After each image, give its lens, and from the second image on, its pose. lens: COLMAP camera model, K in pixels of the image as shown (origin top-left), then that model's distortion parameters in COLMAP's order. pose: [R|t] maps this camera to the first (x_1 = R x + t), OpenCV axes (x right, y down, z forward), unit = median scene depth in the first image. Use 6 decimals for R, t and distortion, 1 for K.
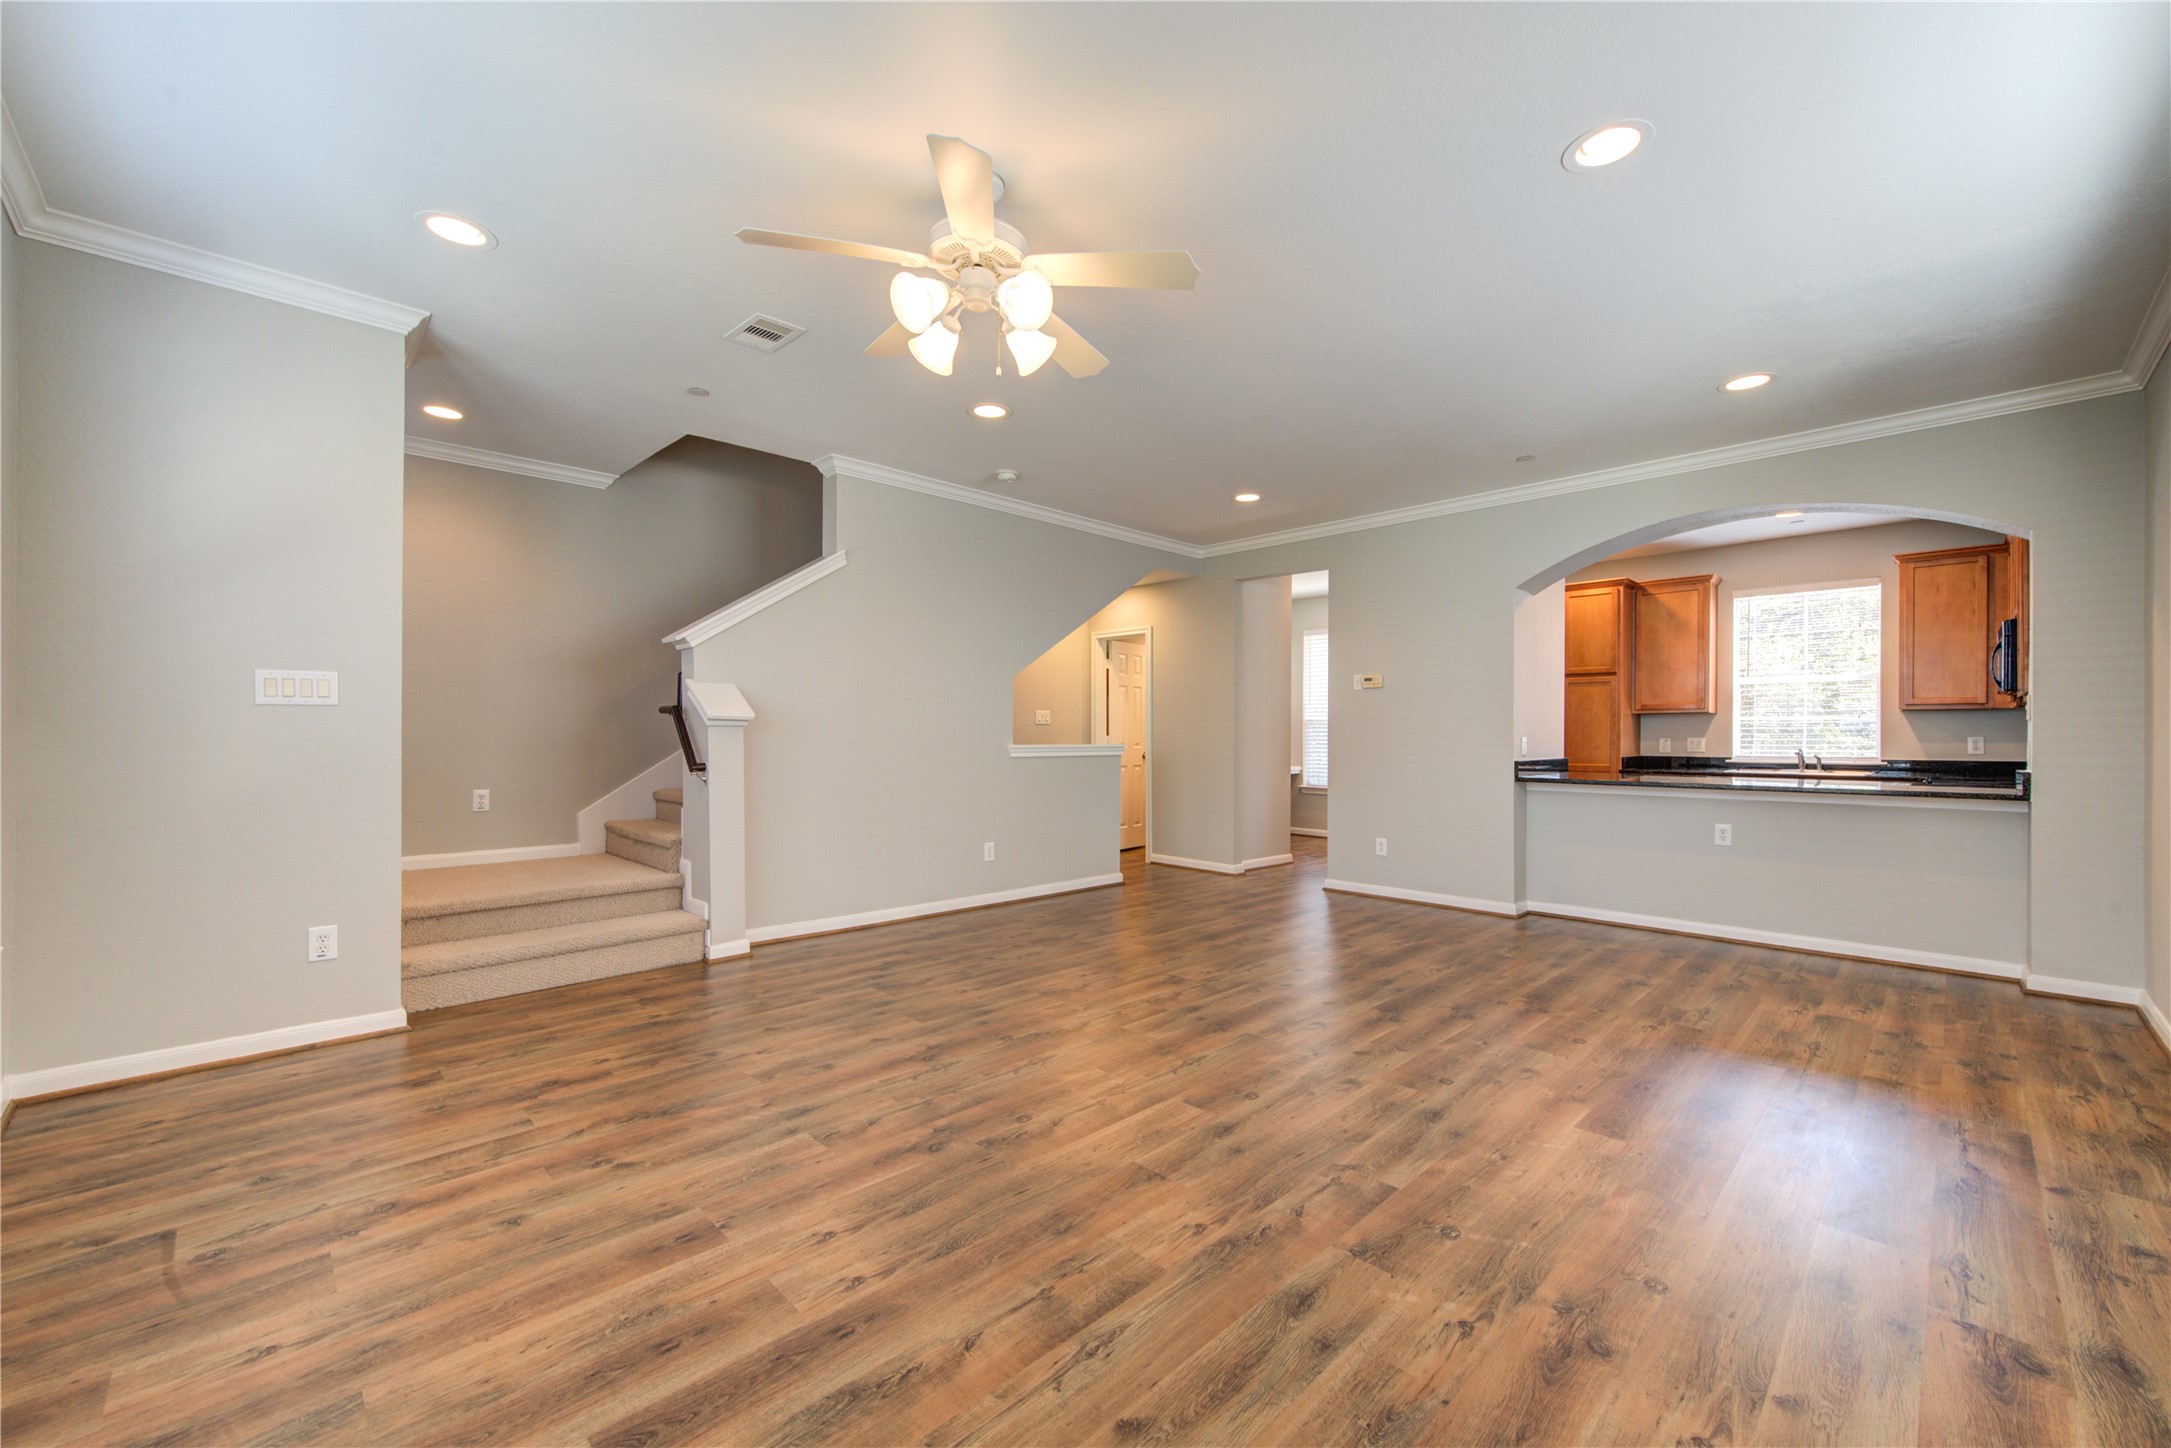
lens RADIAL K [[855.2, 0, 1087.1], [0, 855.2, 735.3], [0, 0, 1]] dist [-0.000197, 0.000027]
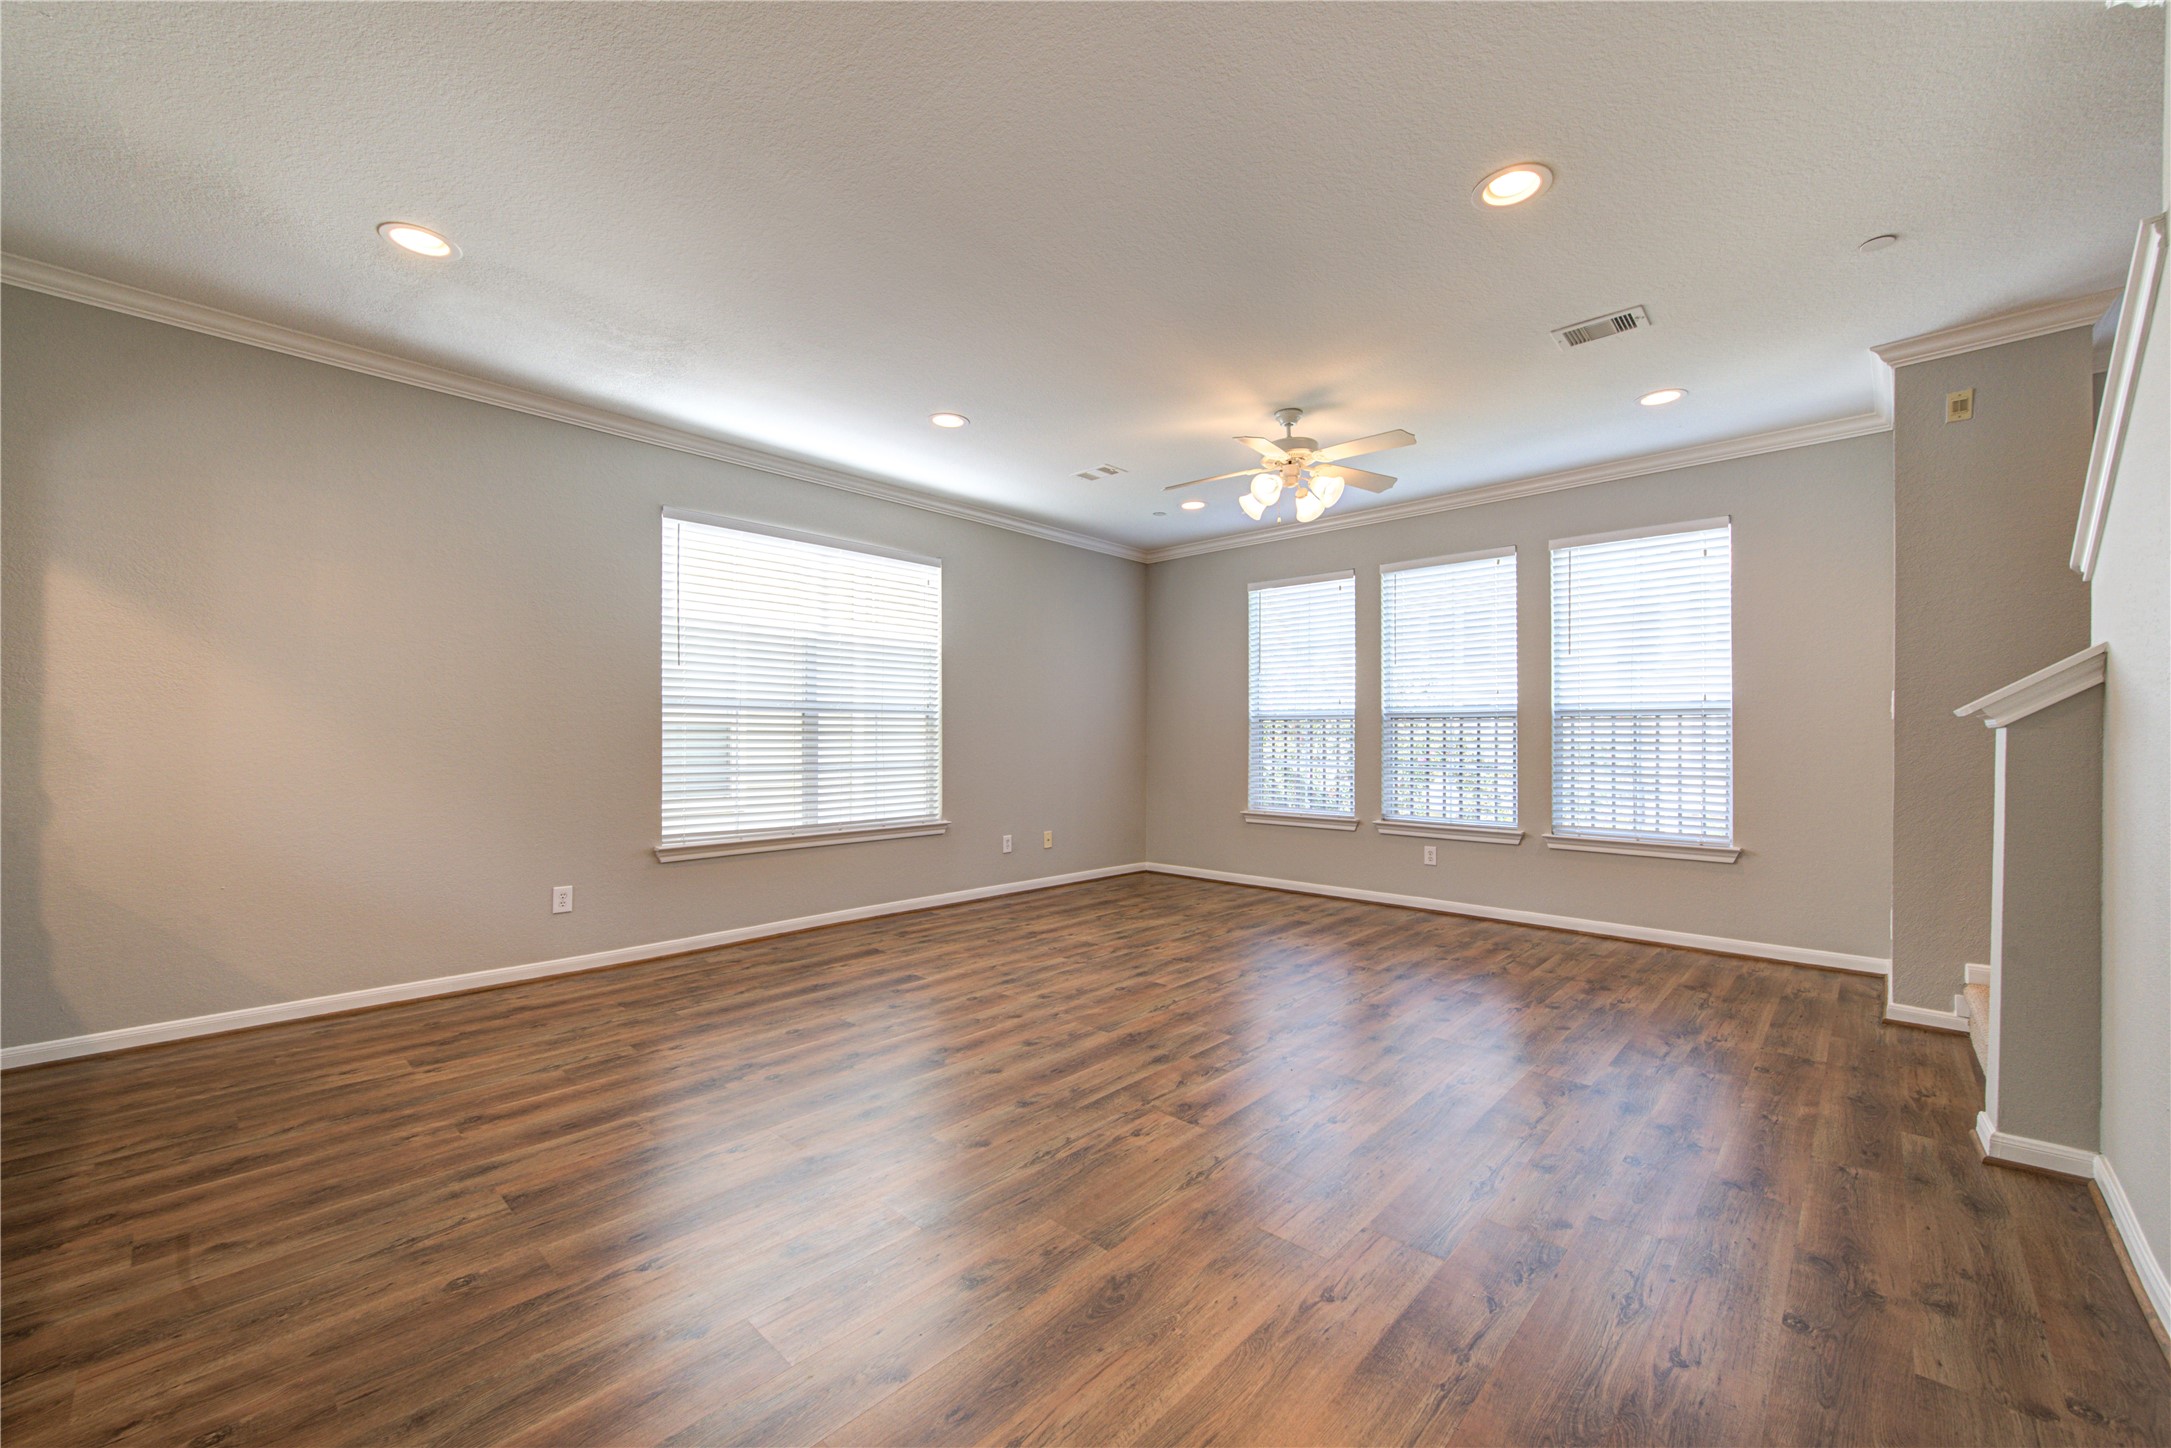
lens RADIAL K [[855.2, 0, 1083.8], [0, 855.2, 734.6], [0, 0, 1]] dist [-0.000197, 0.000027]
pose [[-0.999211, -0.009834, -0.038471, 0.308184], [-0.009606, 0.999935, -0.006088, -0.002160], [0.038529, -0.005713, -0.999241, 2.406436]]
